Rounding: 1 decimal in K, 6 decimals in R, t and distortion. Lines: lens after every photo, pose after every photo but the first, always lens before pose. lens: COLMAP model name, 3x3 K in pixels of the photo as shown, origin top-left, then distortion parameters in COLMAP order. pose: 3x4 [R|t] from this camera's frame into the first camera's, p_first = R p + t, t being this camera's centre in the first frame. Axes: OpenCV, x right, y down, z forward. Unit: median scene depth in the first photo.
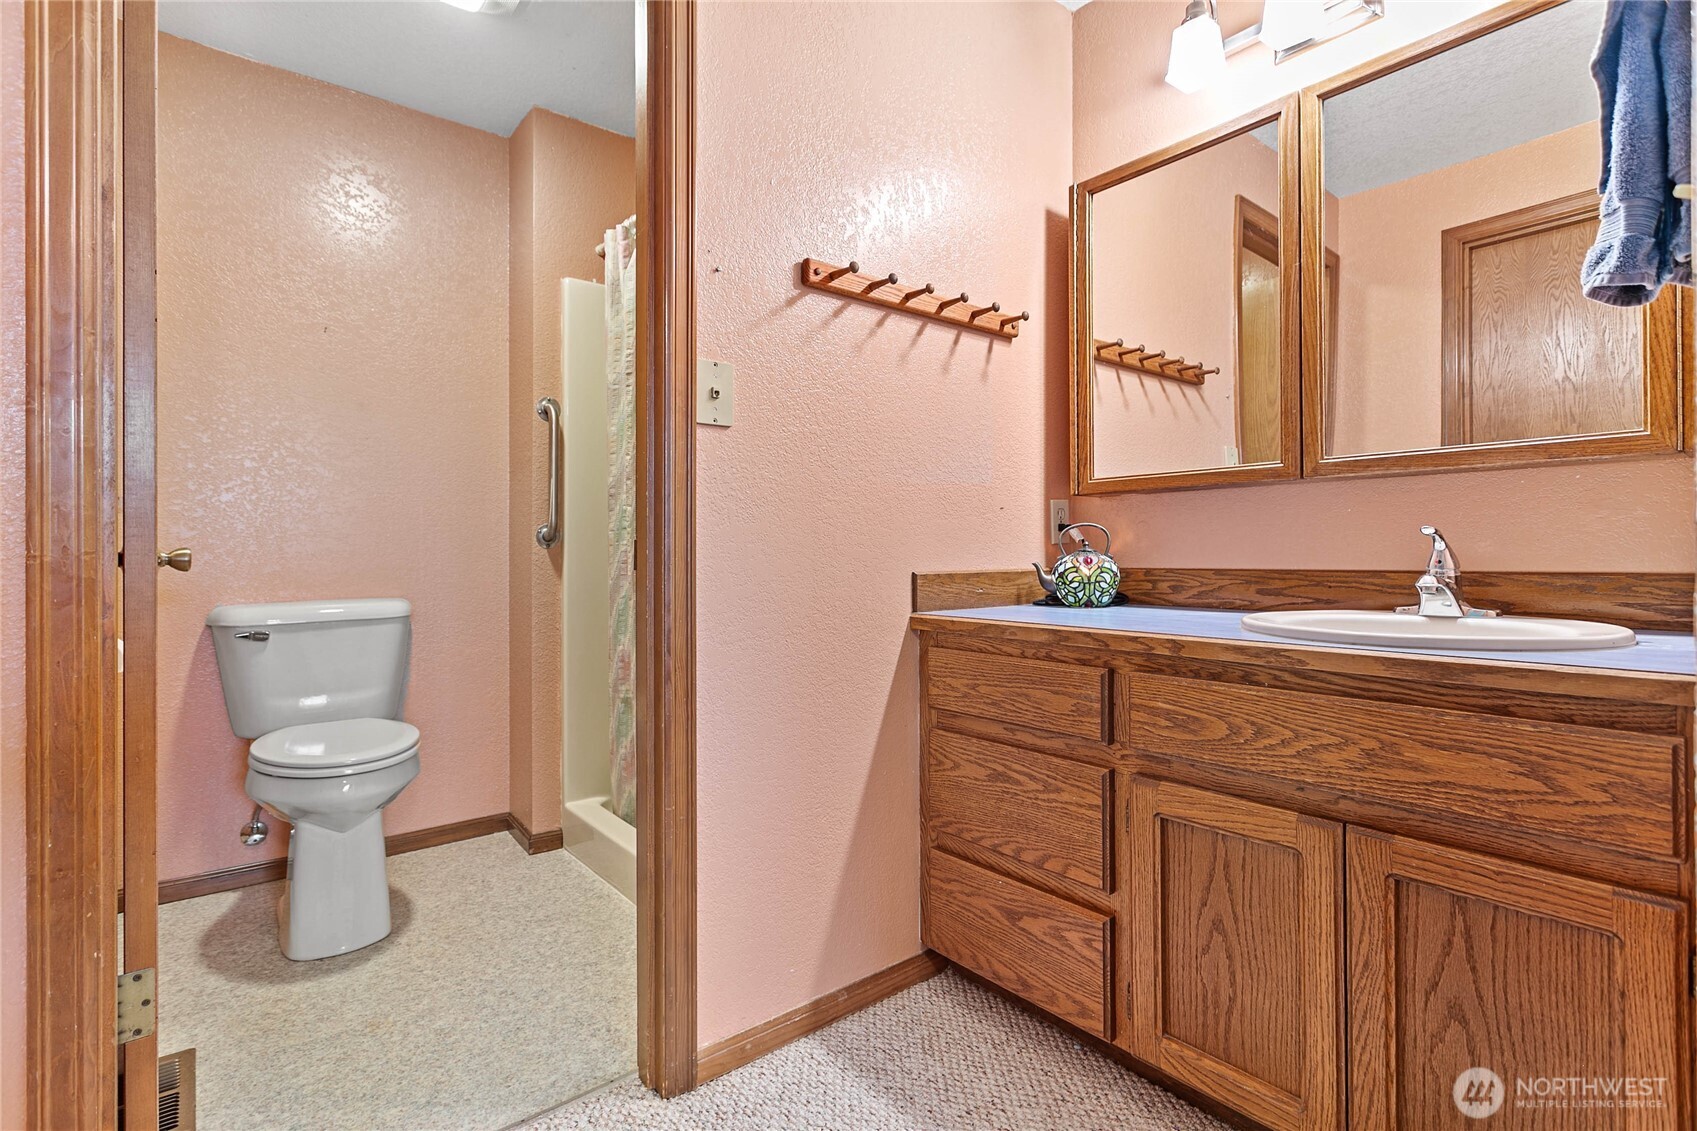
lens RADIAL K [[806.3, 0, 845.9], [0, 806.3, 561.5], [0, 0, 1]] dist [-0.000814, 0.003013]
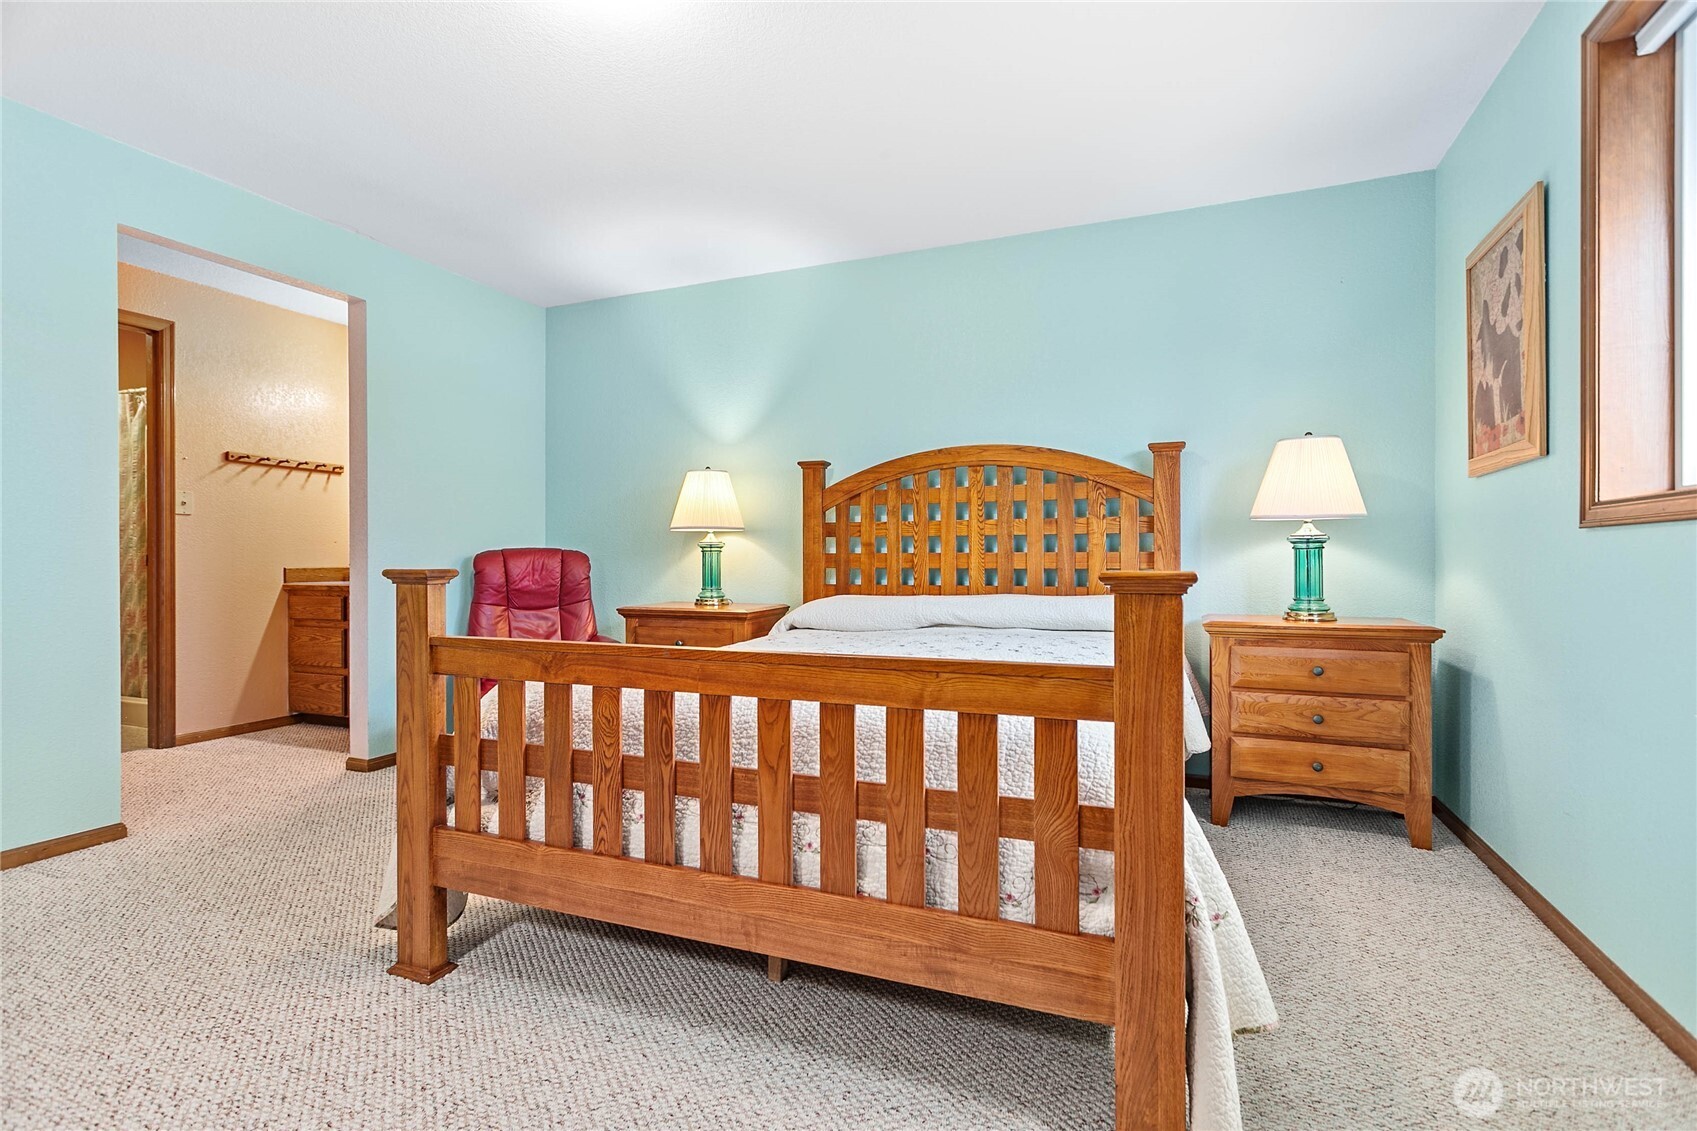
lens RADIAL K [[806.3, 0, 849.5], [0, 806.3, 573.1], [0, 0, 1]] dist [-0.000814, 0.003013]
pose [[0.880679, 0.000662, 0.473714, 0.506223], [-0.000811, 1.000000, 0.000110, 0.034304], [-0.473713, -0.000481, 0.880679, -2.380674]]
